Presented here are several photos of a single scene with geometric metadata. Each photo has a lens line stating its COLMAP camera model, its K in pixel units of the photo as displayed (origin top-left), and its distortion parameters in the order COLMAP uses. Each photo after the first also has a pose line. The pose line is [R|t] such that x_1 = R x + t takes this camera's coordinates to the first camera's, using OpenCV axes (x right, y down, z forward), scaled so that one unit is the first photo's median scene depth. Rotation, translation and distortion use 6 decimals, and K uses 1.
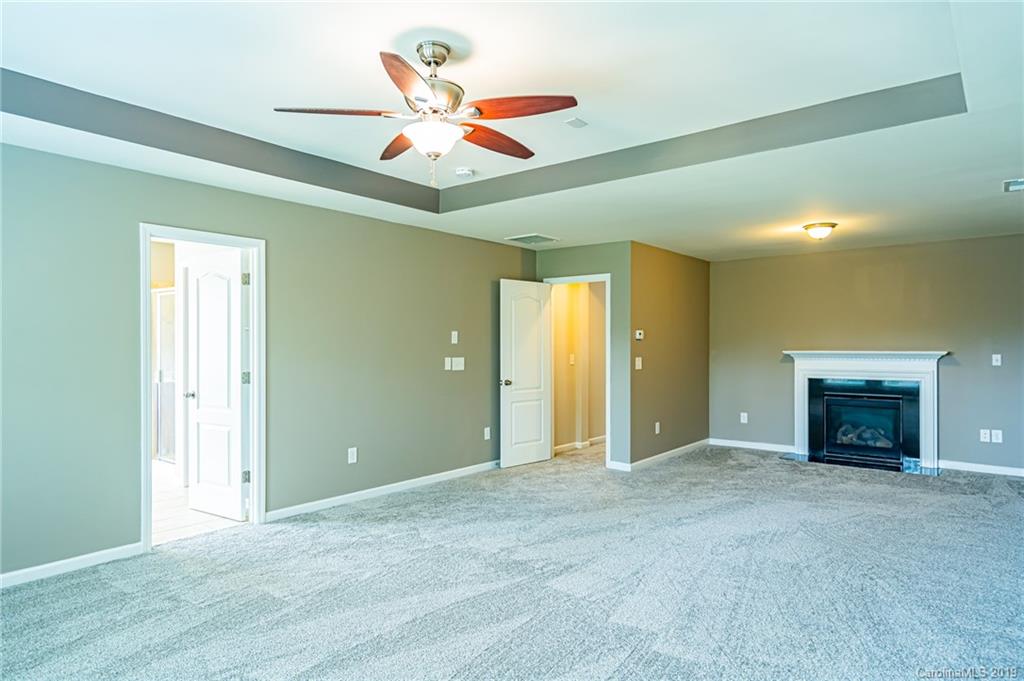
lens RADIAL K [[610.6, 0, 512.0], [0, 610.6, 340.5], [0, 0, 1]] dist [-0.005738, -0.000288]
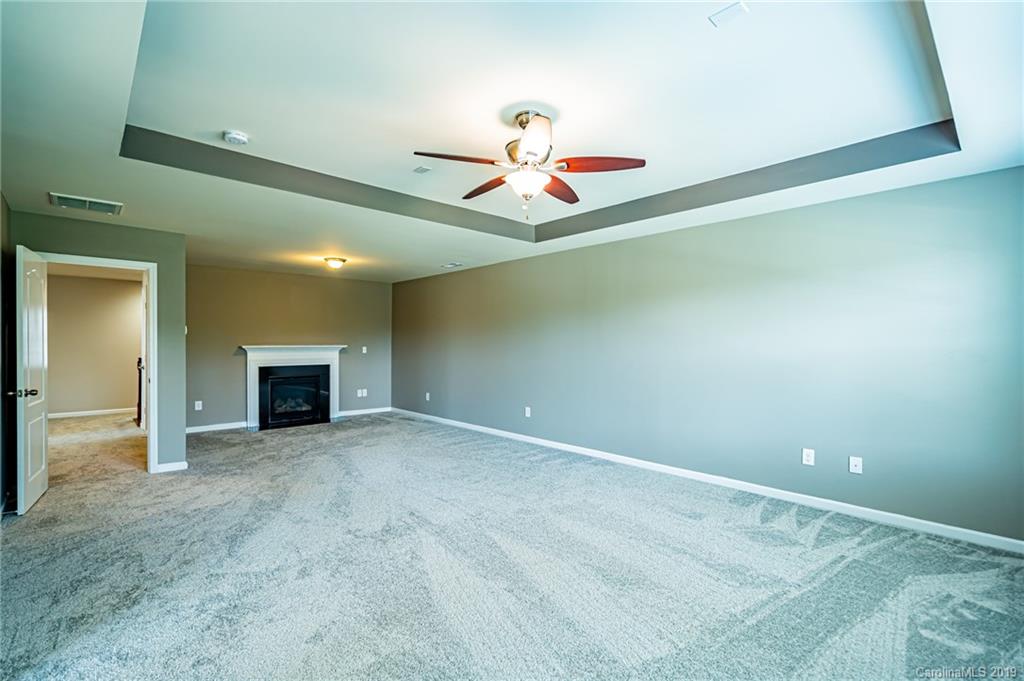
lens RADIAL K [[463.6, 0, 512.8], [0, 463.6, 344.2], [0, 0, 1]] dist [-0.003058, 0.001263]
pose [[0.146752, -0.003862, 0.989166, -0.461199], [-0.007500, 0.999959, 0.005017, 0.005368], [-0.989145, -0.008155, 0.146718, 0.362557]]
